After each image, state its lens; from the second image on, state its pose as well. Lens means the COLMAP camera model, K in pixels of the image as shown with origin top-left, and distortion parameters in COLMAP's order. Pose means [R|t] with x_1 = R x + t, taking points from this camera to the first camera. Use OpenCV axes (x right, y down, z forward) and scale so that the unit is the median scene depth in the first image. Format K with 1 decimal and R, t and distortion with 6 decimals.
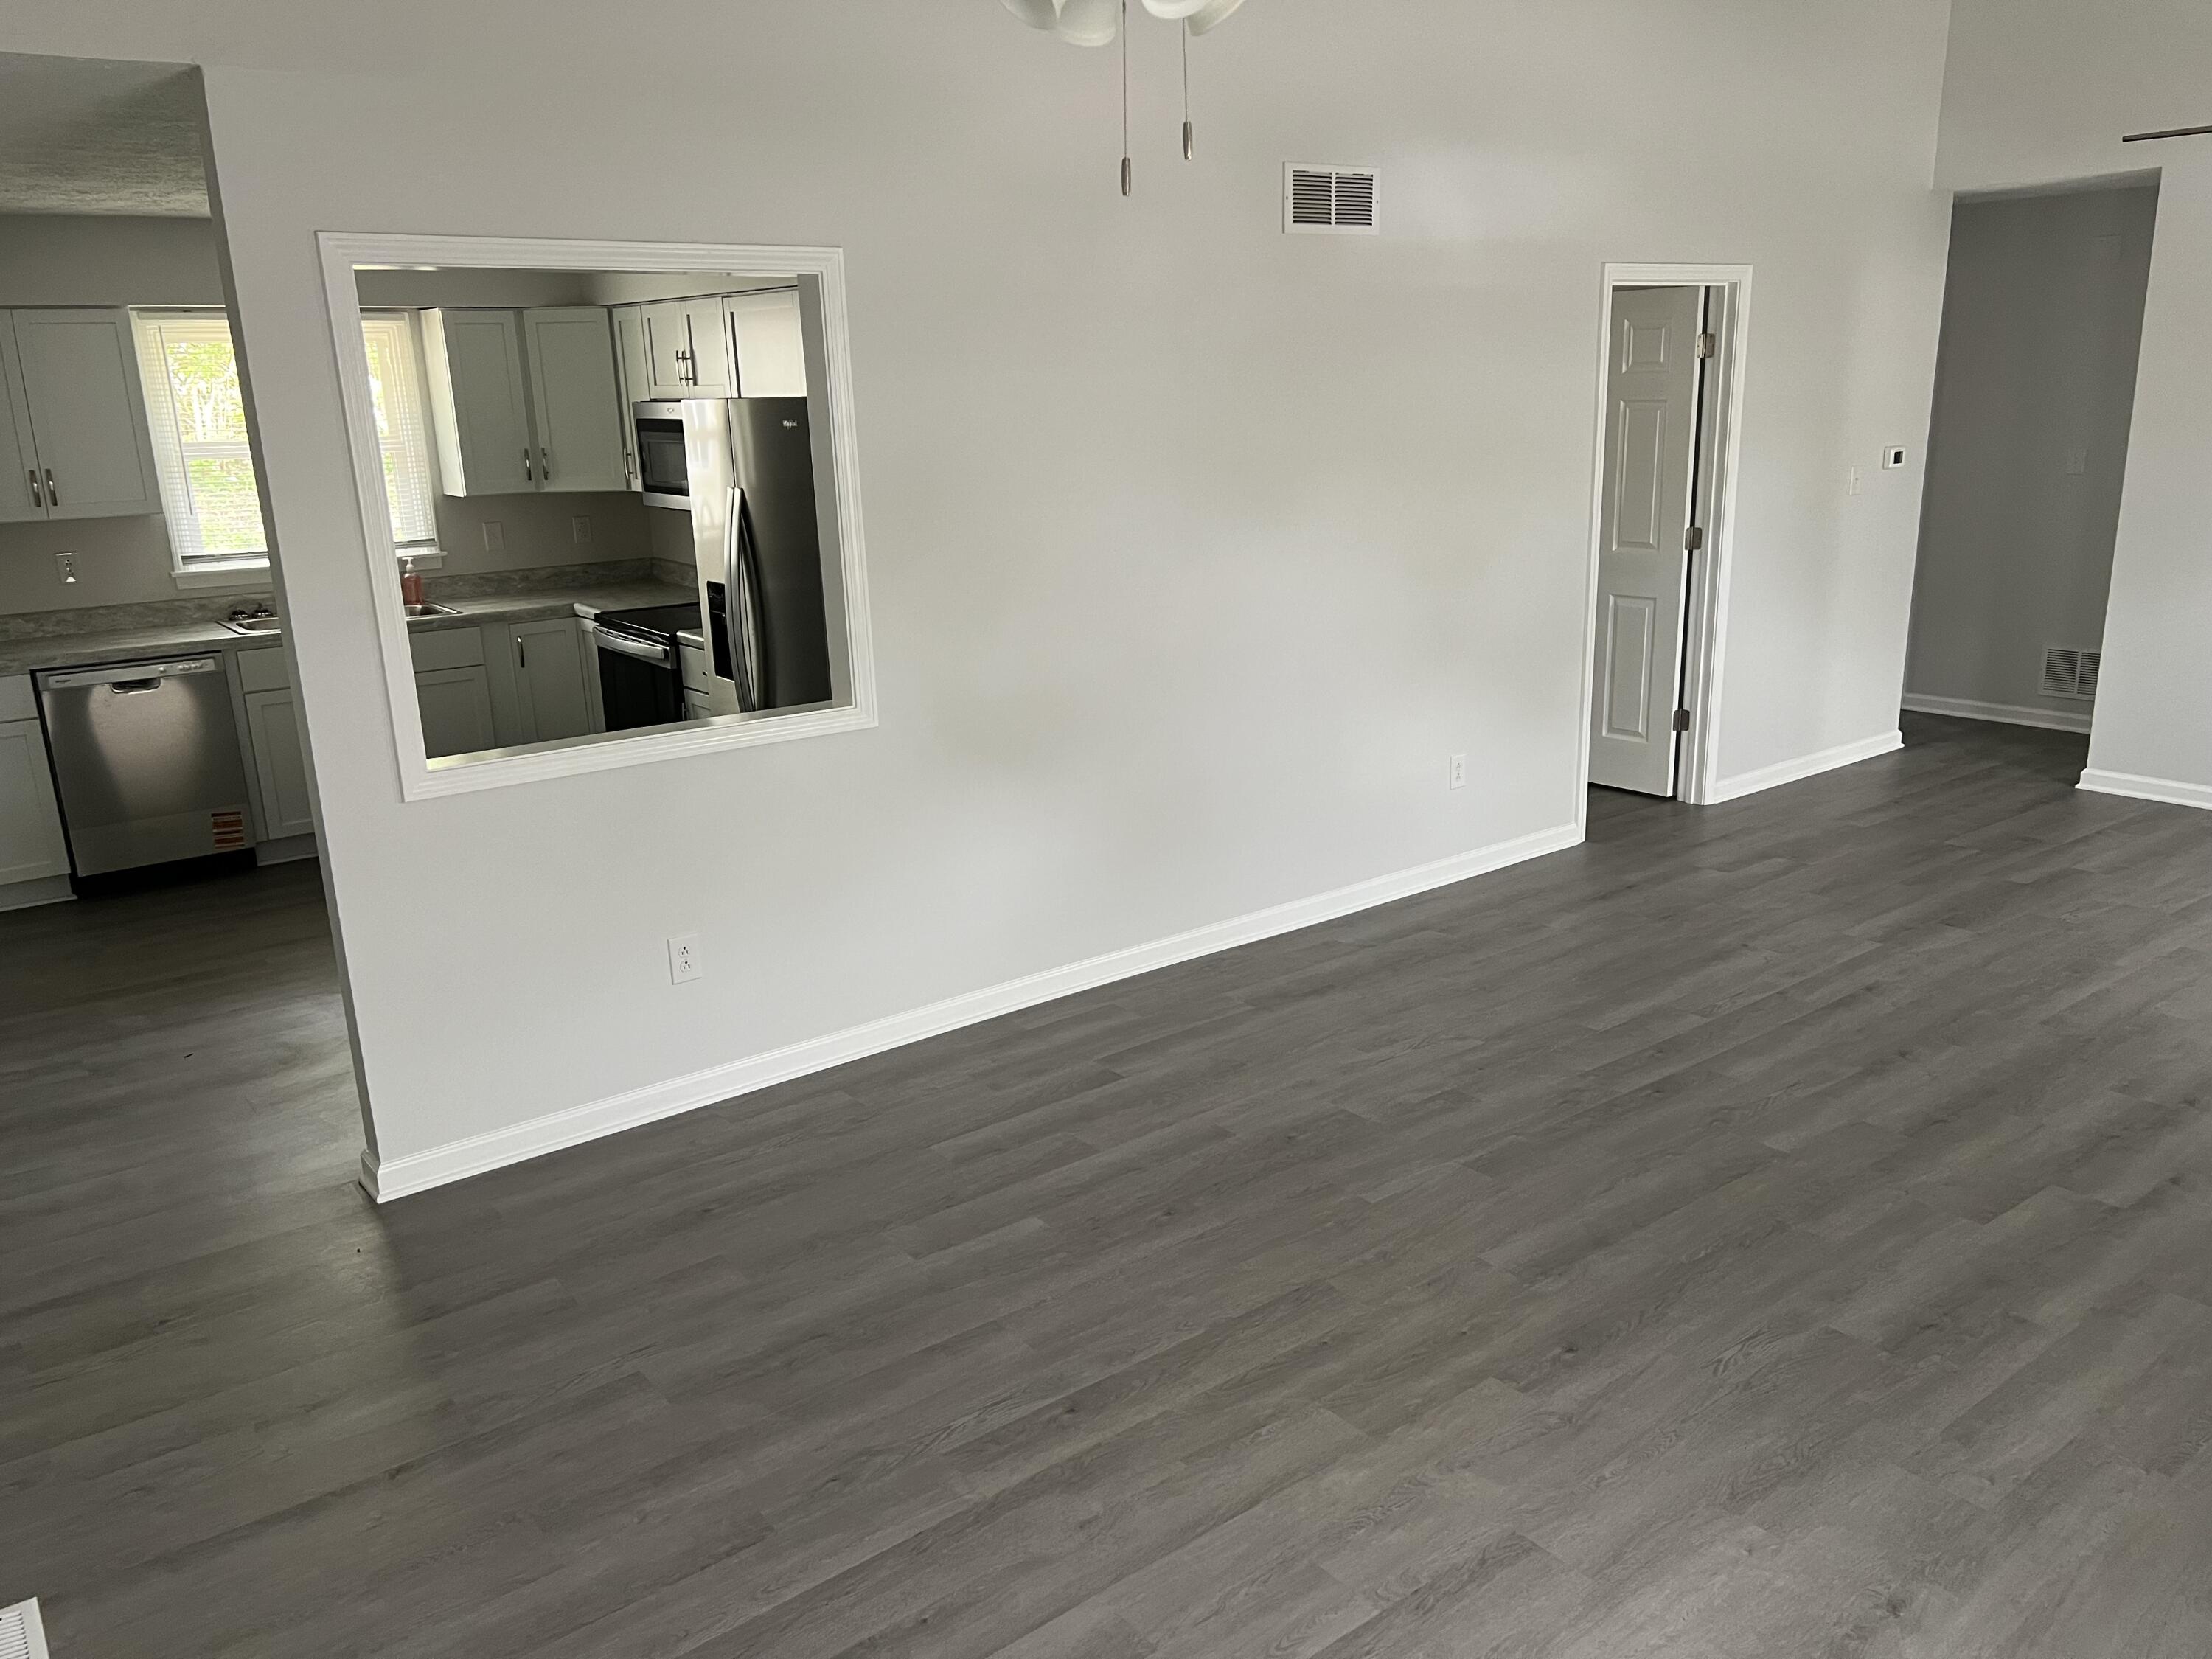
lens RADIAL K [[1663.0, 0, 1113.8], [0, 1663.0, 829.7], [0, 0, 1]] dist [0.054742, -0.059667]
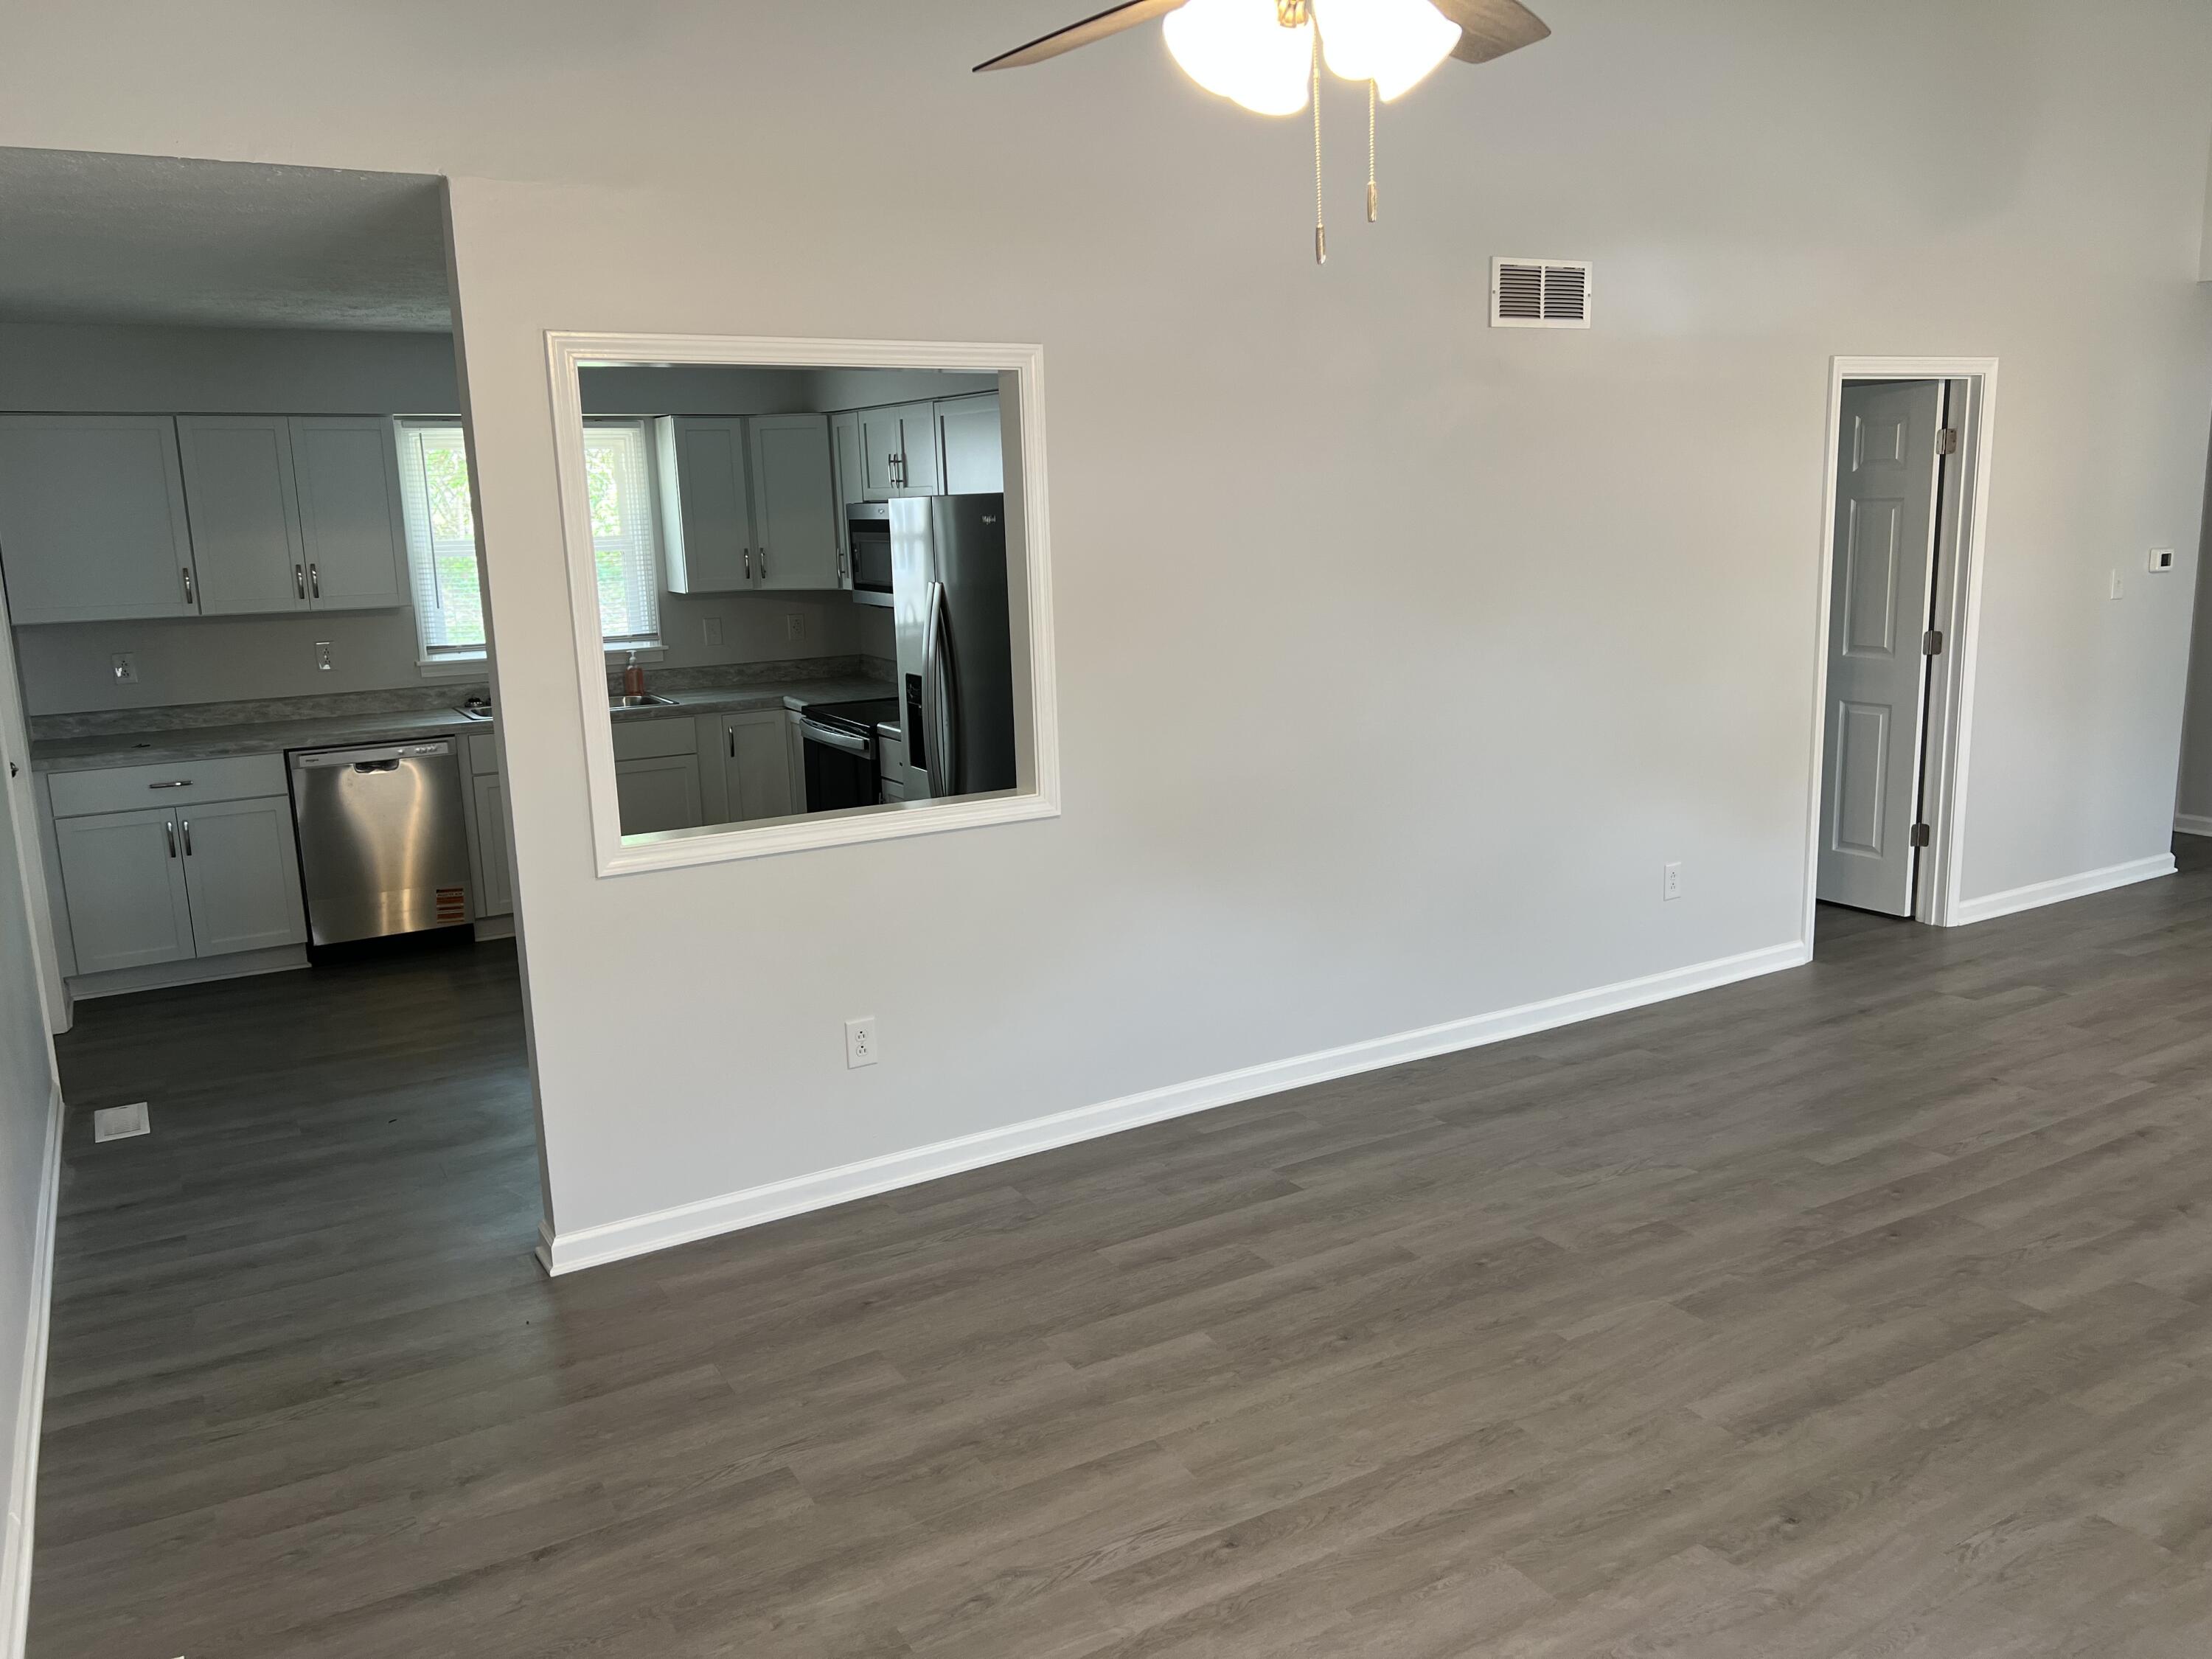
lens RADIAL K [[1655.8, 0, 1109.8], [0, 1655.8, 820.0], [0, 0, 1]] dist [0.029859, -0.008262]
pose [[0.991681, 0.023199, -0.126611, 0.012347], [-0.032225, 0.997046, -0.069719, 0.008563], [0.124620, 0.073219, 0.989499, 0.033083]]
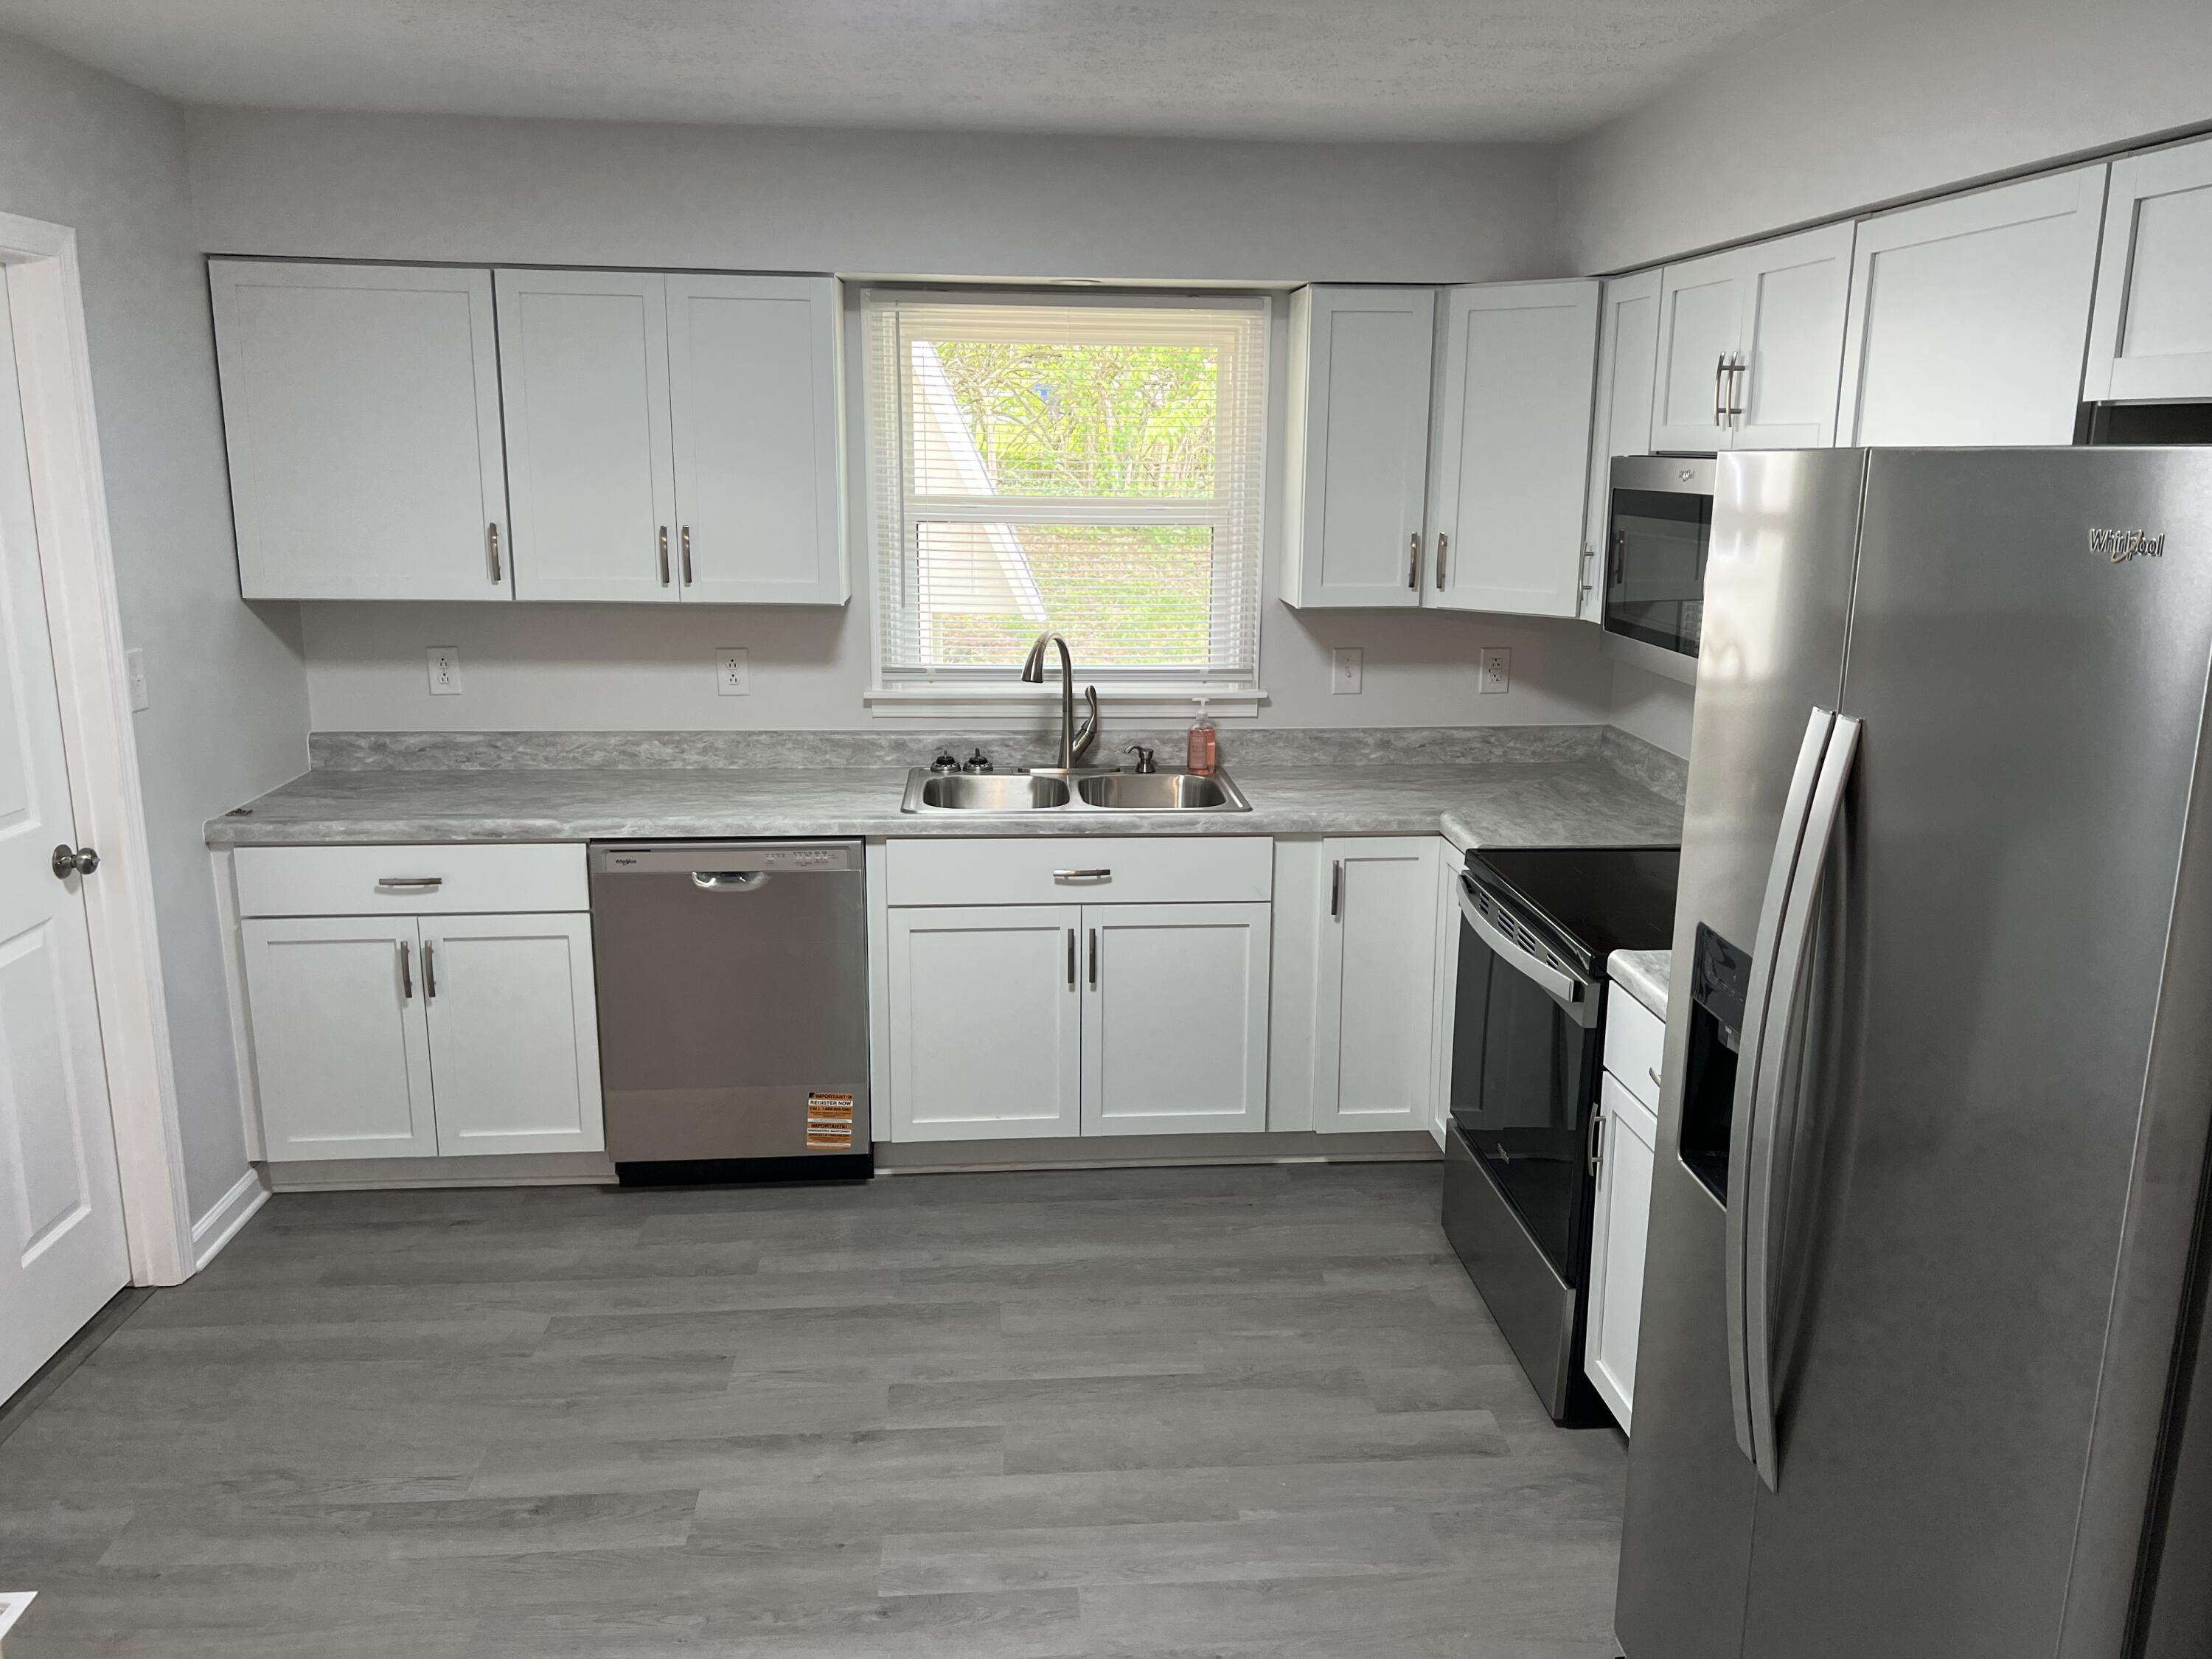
lens RADIAL K [[1655.8, 0, 1109.8], [0, 1655.8, 820.0], [0, 0, 1]] dist [0.029859, -0.008262]
pose [[0.840024, 0.151333, -0.521016, -0.204849], [-0.175965, 0.984394, 0.002218, -0.181943], [0.513221, 0.089817, 0.853544, 0.753210]]
